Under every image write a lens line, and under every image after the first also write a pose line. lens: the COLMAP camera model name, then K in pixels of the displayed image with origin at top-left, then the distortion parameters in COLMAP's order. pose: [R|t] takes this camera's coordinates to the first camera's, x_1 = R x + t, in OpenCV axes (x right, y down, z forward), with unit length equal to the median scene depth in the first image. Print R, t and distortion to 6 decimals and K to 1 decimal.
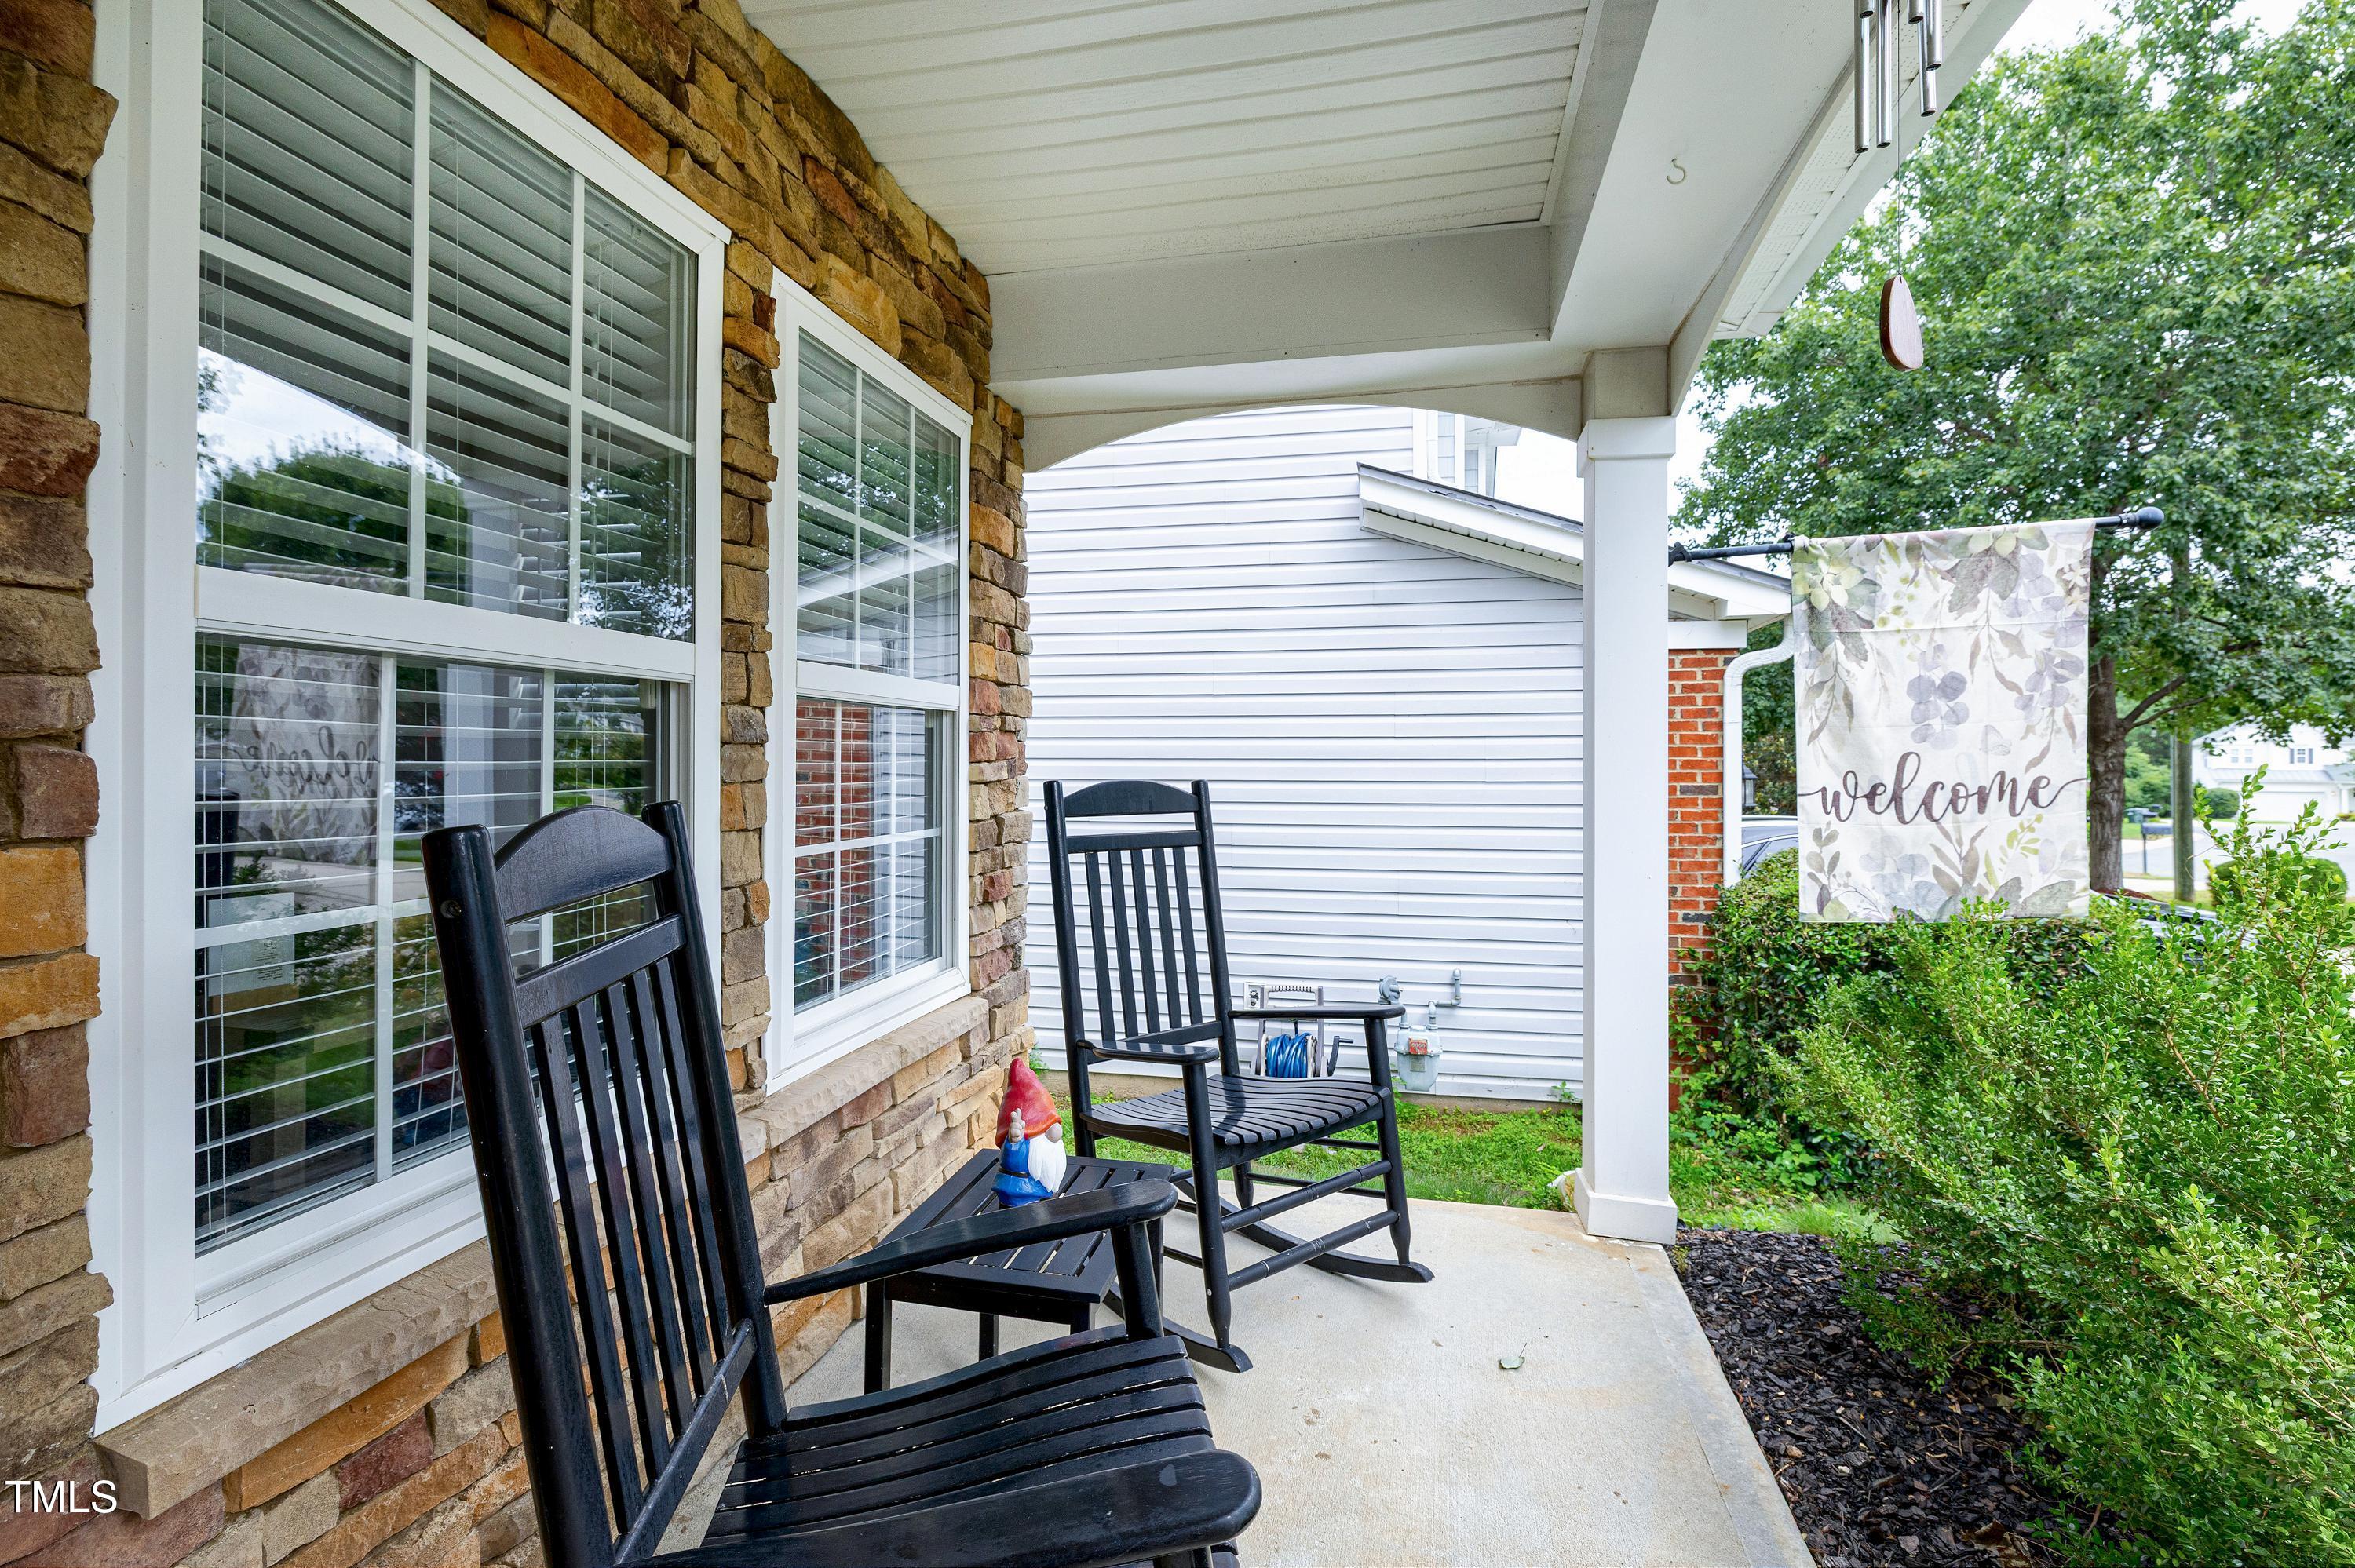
lens RADIAL K [[1098.2, 0, 1169.7], [0, 1098.2, 760.8], [0, 0, 1]] dist [-0.005196, -0.000399]
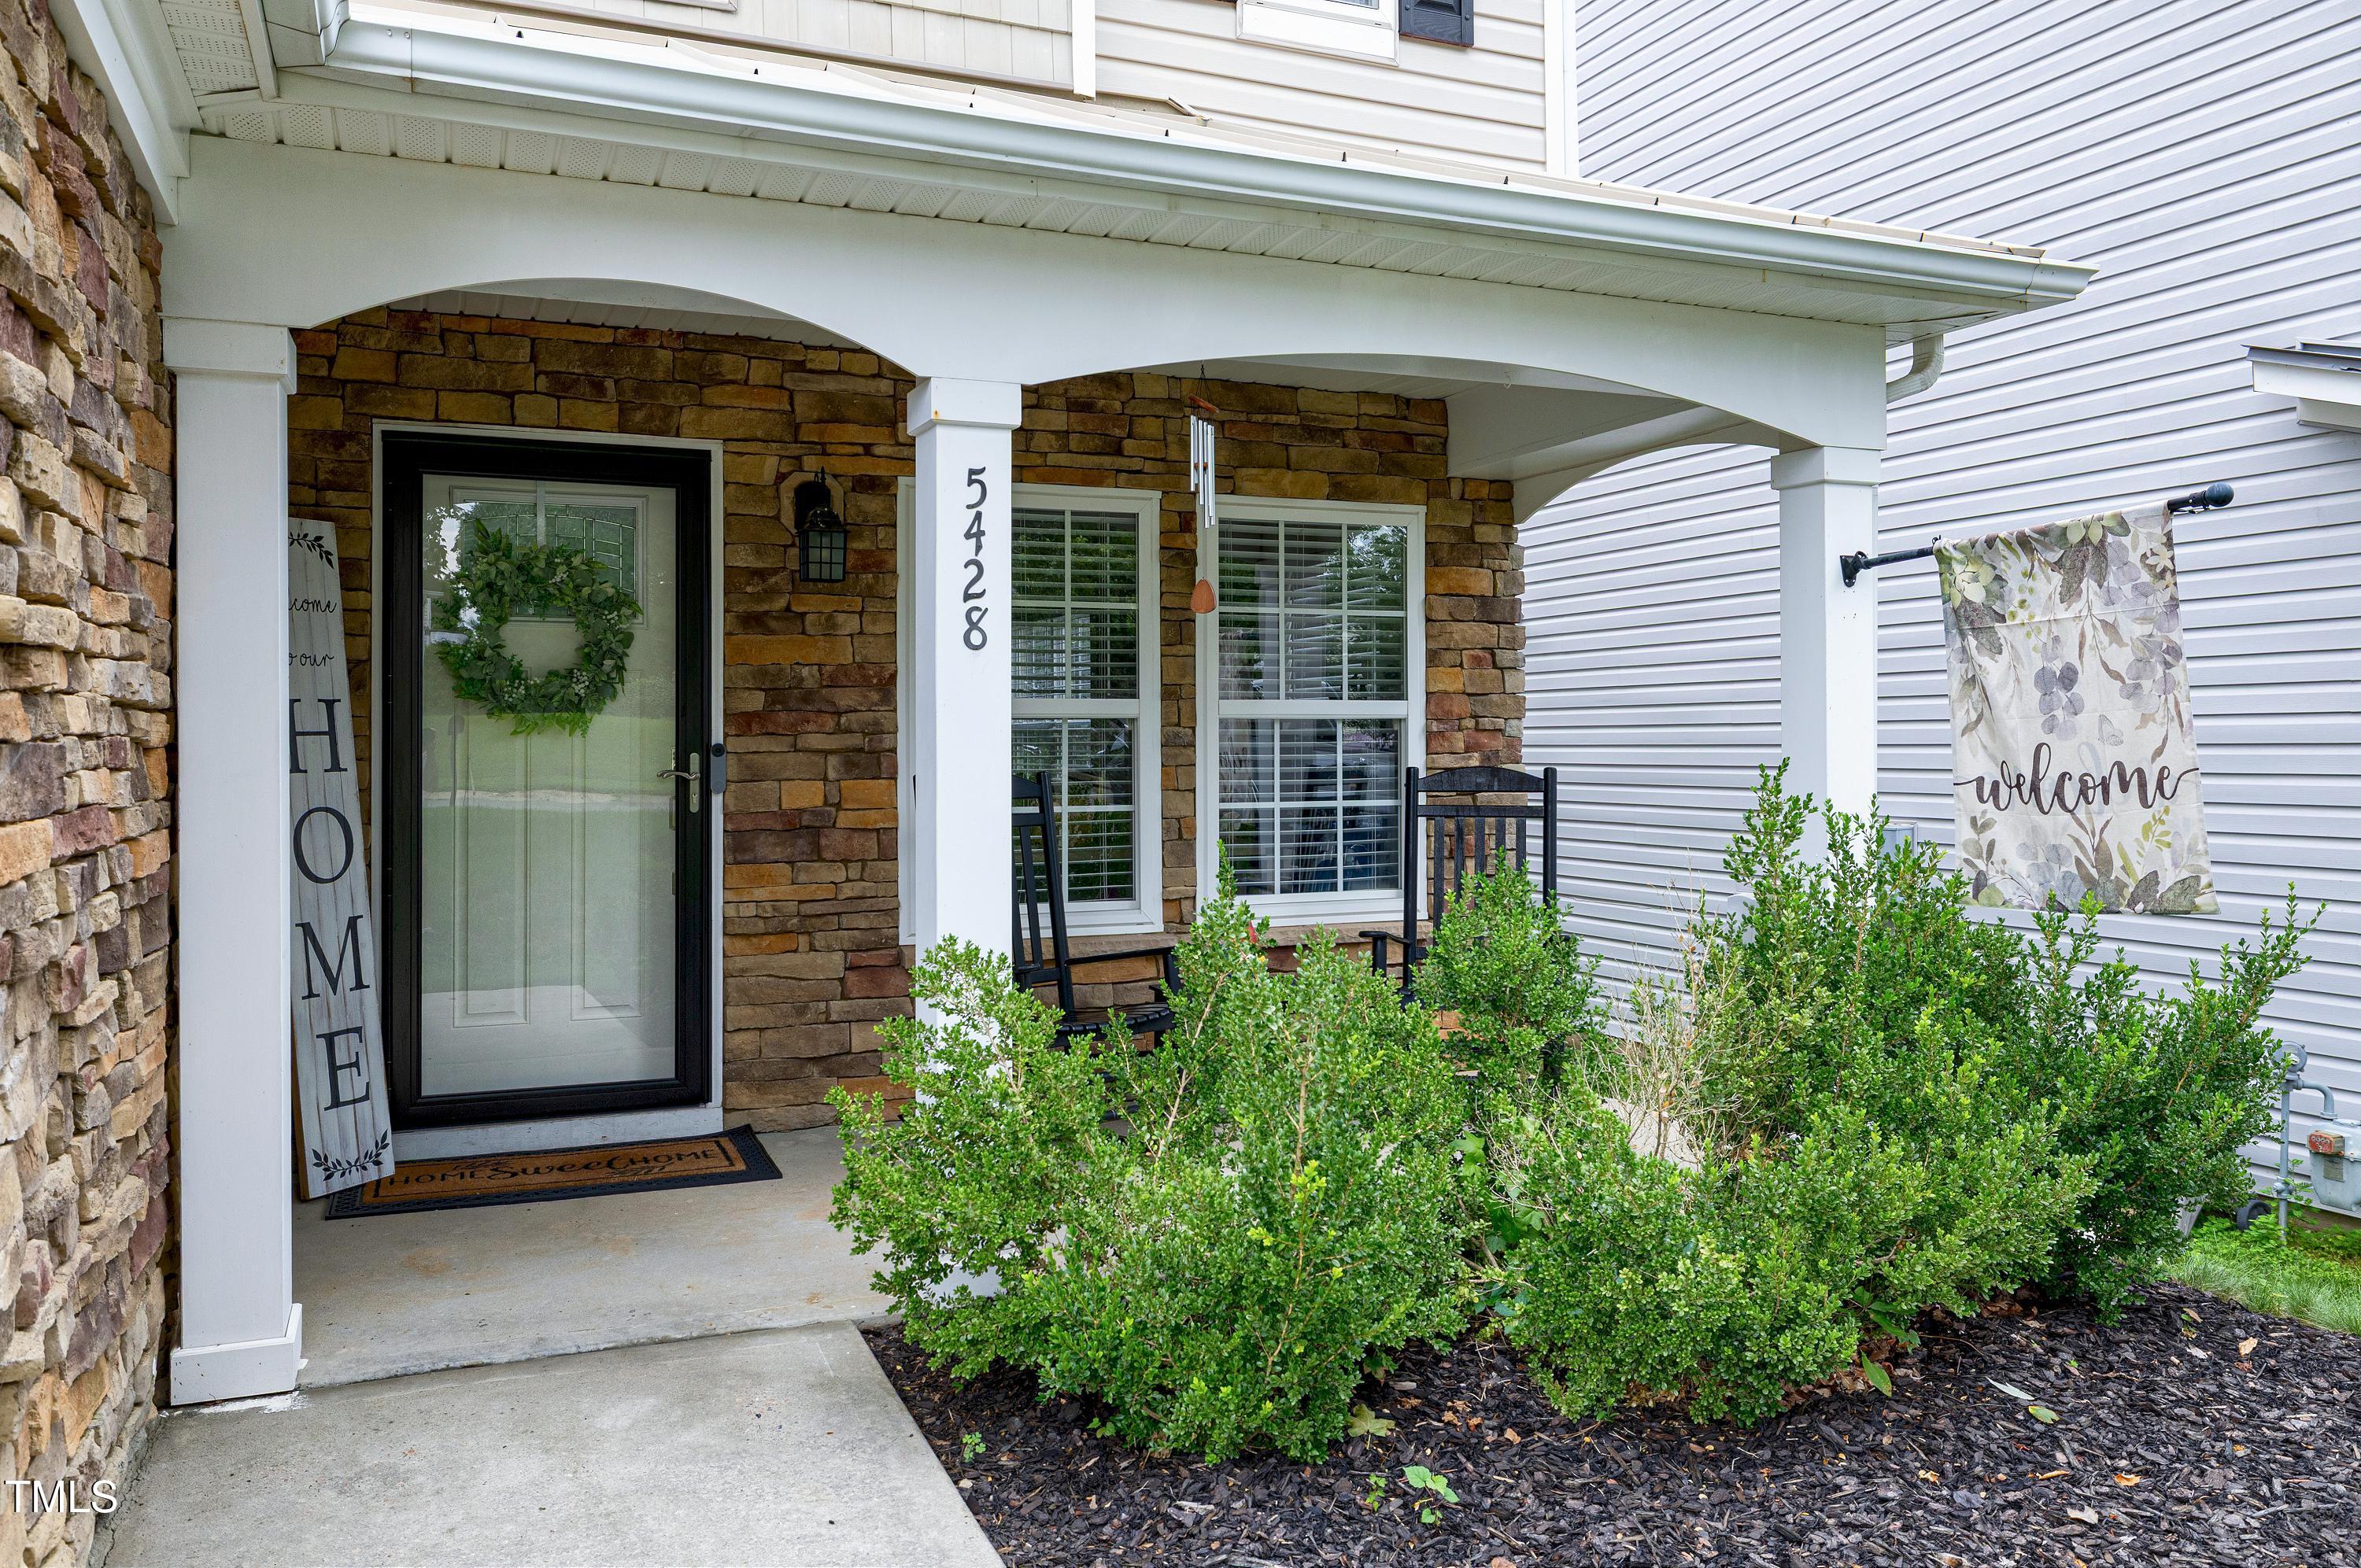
lens RADIAL K [[1761.7, 0, 1185.2], [0, 1761.7, 778.3], [0, 0, 1]] dist [-0.004381, -0.001127]
pose [[0.590198, 0.009085, -0.807207, 1.527177], [0.006446, 0.999852, 0.015966, -0.005777], [0.807232, -0.014626, 0.590052, -0.600044]]
